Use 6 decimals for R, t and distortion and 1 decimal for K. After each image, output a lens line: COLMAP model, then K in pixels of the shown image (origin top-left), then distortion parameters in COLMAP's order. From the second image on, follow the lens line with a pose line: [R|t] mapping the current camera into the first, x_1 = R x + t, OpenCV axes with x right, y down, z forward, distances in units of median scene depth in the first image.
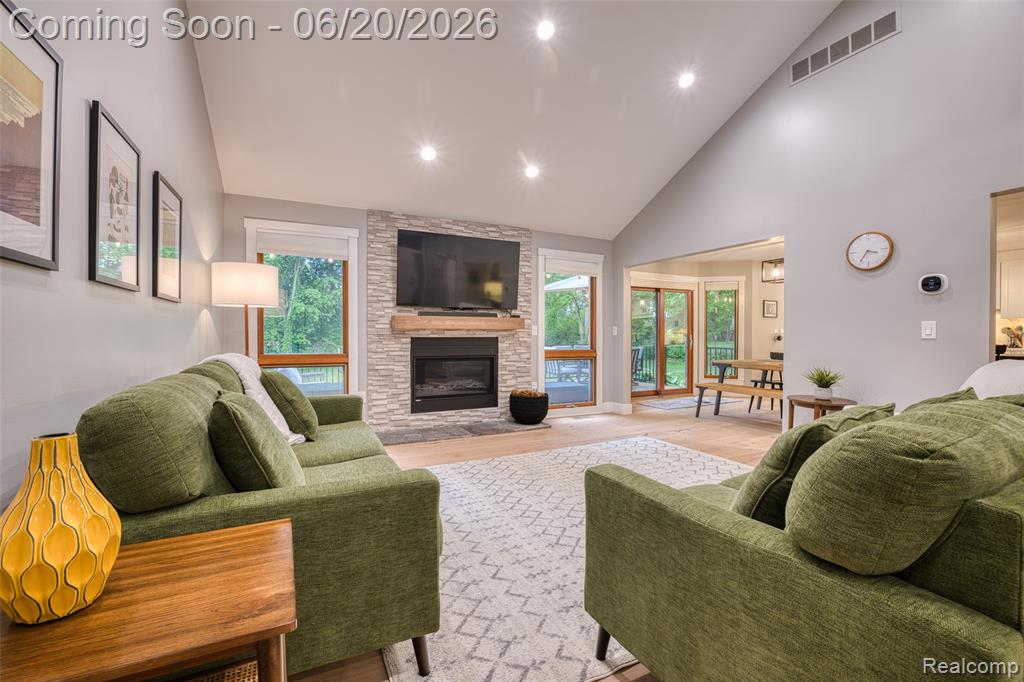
lens RADIAL K [[413.8, 0, 507.4], [0, 413.8, 339.4], [0, 0, 1]] dist [-0.024357, 0.001366]
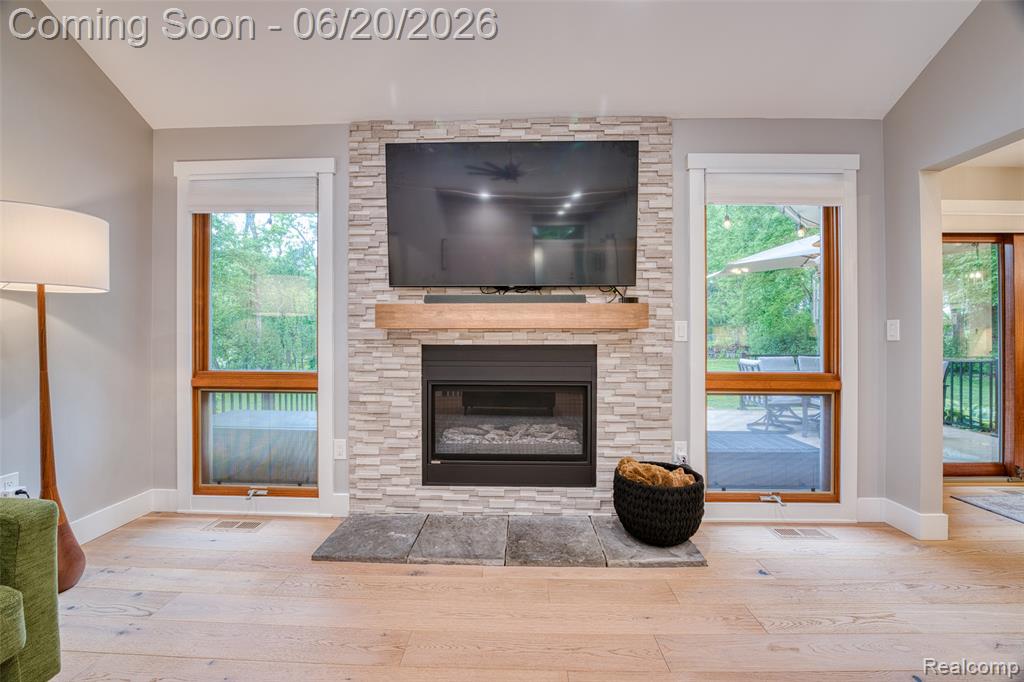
lens RADIAL K [[413.8, 0, 521.9], [0, 413.8, 336.1], [0, 0, 1]] dist [-0.024357, 0.001366]
pose [[0.902831, -0.001321, -0.429994, 0.109680], [-0.003407, 0.999942, -0.010225, -0.010632], [0.429983, 0.010696, 0.902774, 0.529735]]
